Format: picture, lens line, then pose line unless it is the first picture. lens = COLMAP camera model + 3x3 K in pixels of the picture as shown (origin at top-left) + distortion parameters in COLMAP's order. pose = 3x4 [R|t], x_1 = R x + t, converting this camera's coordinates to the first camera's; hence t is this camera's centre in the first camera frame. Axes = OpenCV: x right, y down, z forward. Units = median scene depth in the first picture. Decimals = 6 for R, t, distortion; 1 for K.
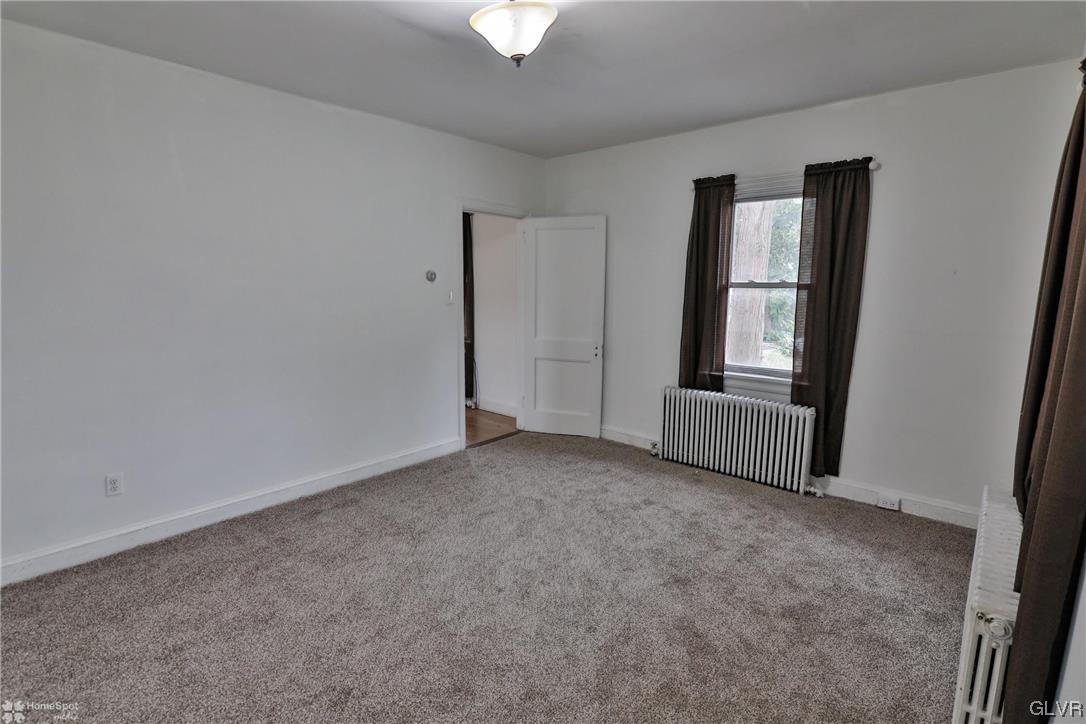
lens RADIAL K [[536.3, 0, 543.6], [0, 536.3, 356.9], [0, 0, 1]] dist [-0.001040, 0.000234]
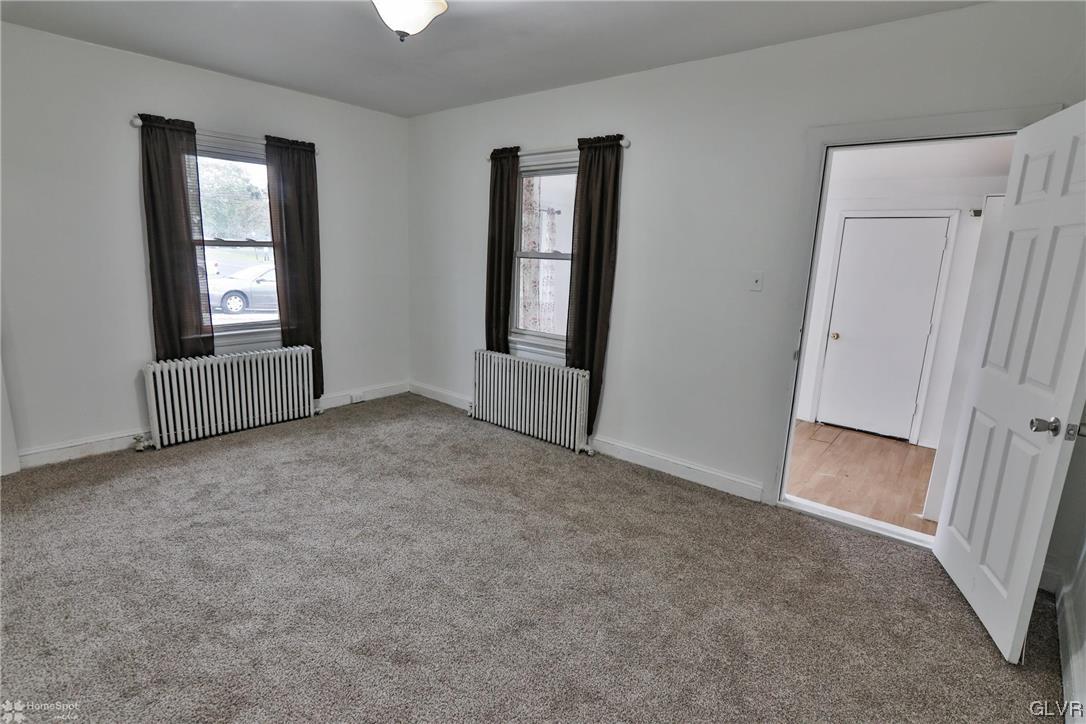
lens RADIAL K [[530.6, 0, 543.0], [0, 530.6, 362.0], [0, 0, 1]] dist [-0.016885, 0.000569]
pose [[-0.015847, -0.211667, 0.977213, -0.694918], [0.101259, 0.971972, 0.212174, -0.069811], [-0.994734, 0.102314, 0.006030, 0.459379]]
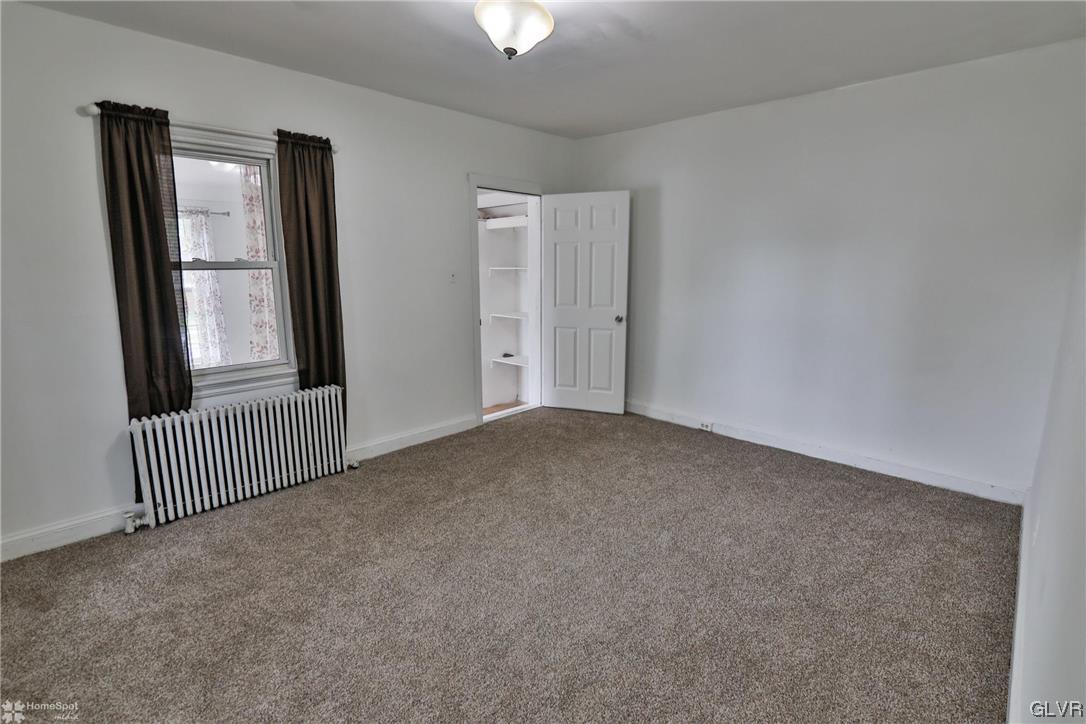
lens RADIAL K [[525.6, 0, 542.0], [0, 525.6, 362.9], [0, 0, 1]] dist [-0.018518, 0.000225]
pose [[-0.998884, -0.013548, 0.045239, -0.098908], [0.001609, 0.947644, 0.319324, -0.170893], [-0.047197, 0.319041, -0.946565, 1.275941]]
